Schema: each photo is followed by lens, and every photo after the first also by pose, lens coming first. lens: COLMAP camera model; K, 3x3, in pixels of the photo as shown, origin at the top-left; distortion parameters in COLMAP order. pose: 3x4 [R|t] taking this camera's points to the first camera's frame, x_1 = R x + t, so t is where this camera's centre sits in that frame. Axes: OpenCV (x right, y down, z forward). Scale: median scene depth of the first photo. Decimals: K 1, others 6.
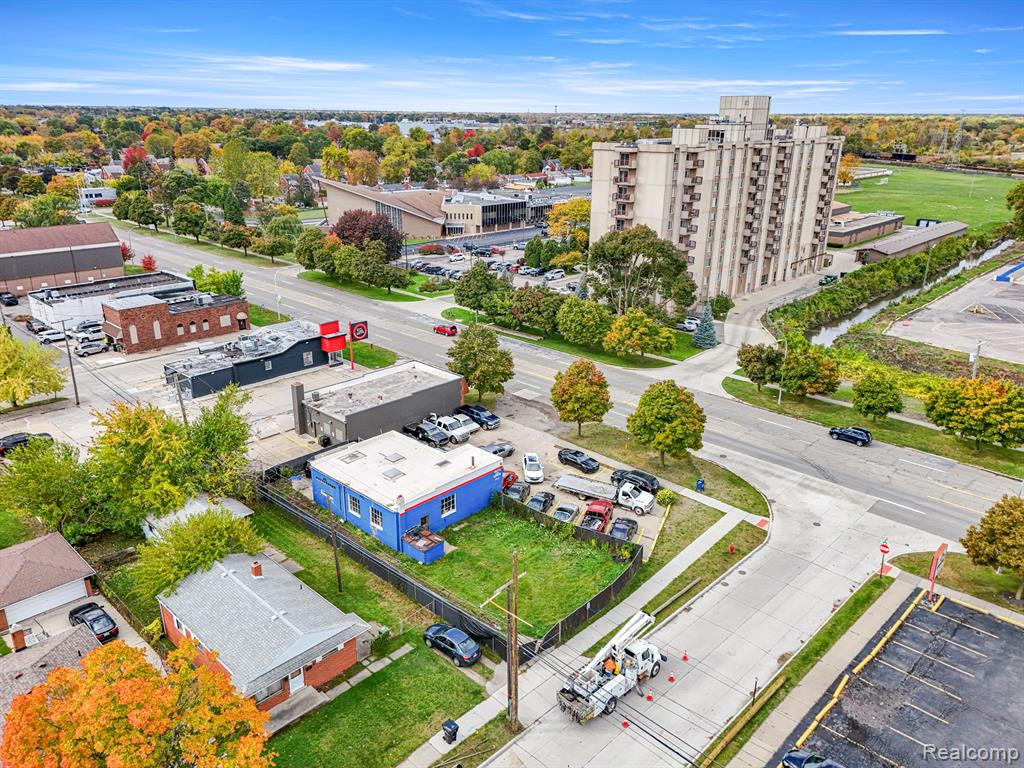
lens RADIAL K [[747.6, 0, 512.0], [0, 747.6, 384.0], [0, 0, 1]] dist [0.075656, -0.075256]
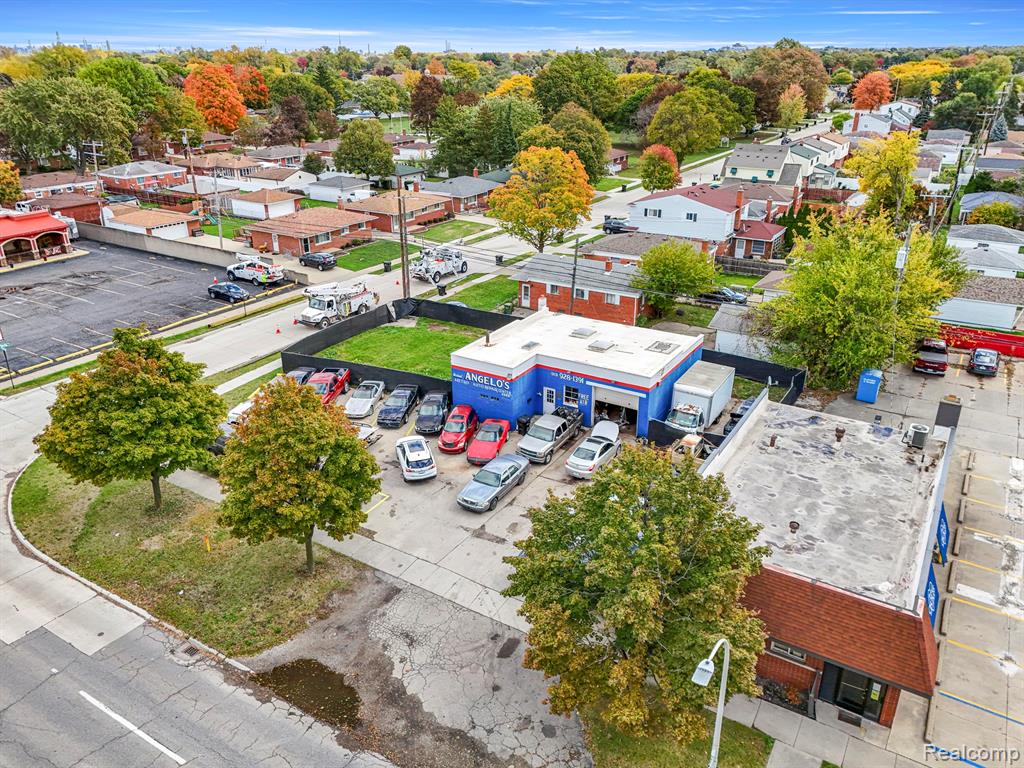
lens RADIAL K [[747.6, 0, 512.0], [0, 747.6, 384.0], [0, 0, 1]] dist [0.075656, -0.075256]
pose [[-0.978685, 0.079585, -0.189318, 0.066937], [-0.071130, 0.733434, 0.676029, -0.365144], [0.192655, 0.675086, -0.712140, 1.570305]]
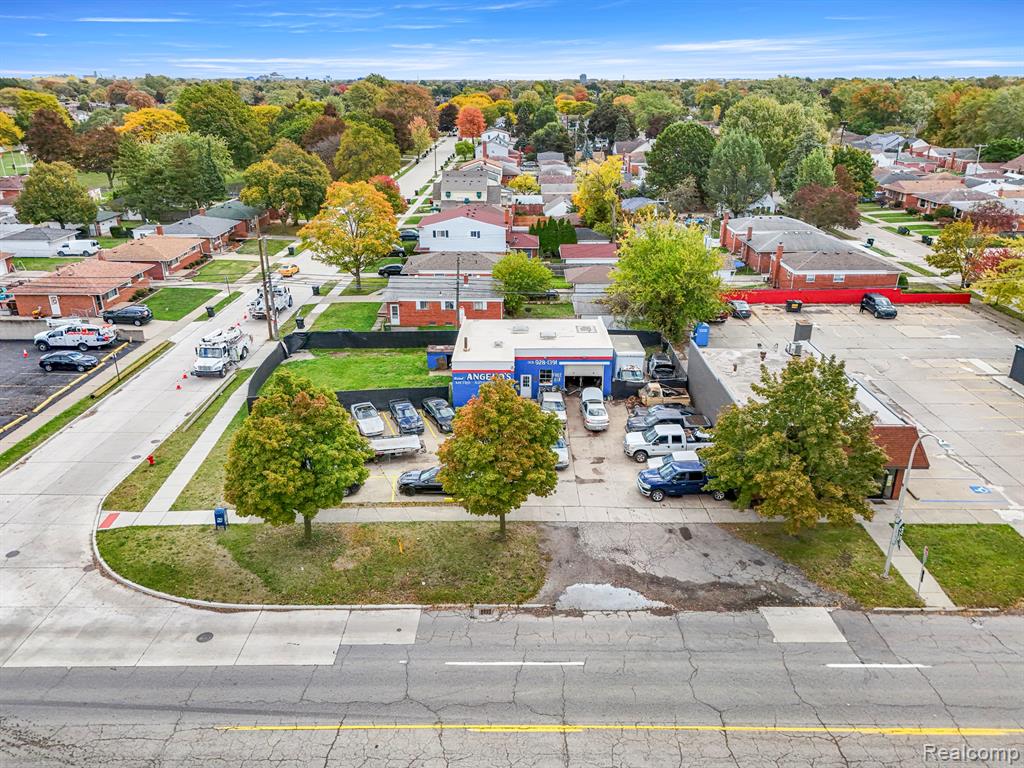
lens RADIAL K [[747.6, 0, 512.0], [0, 747.6, 384.0], [0, 0, 1]] dist [0.075656, -0.075256]
pose [[-0.726006, 0.248408, -0.641255, 0.477454], [-0.235801, 0.786027, 0.571454, -0.368629], [0.645998, 0.566087, -0.512086, 1.512976]]
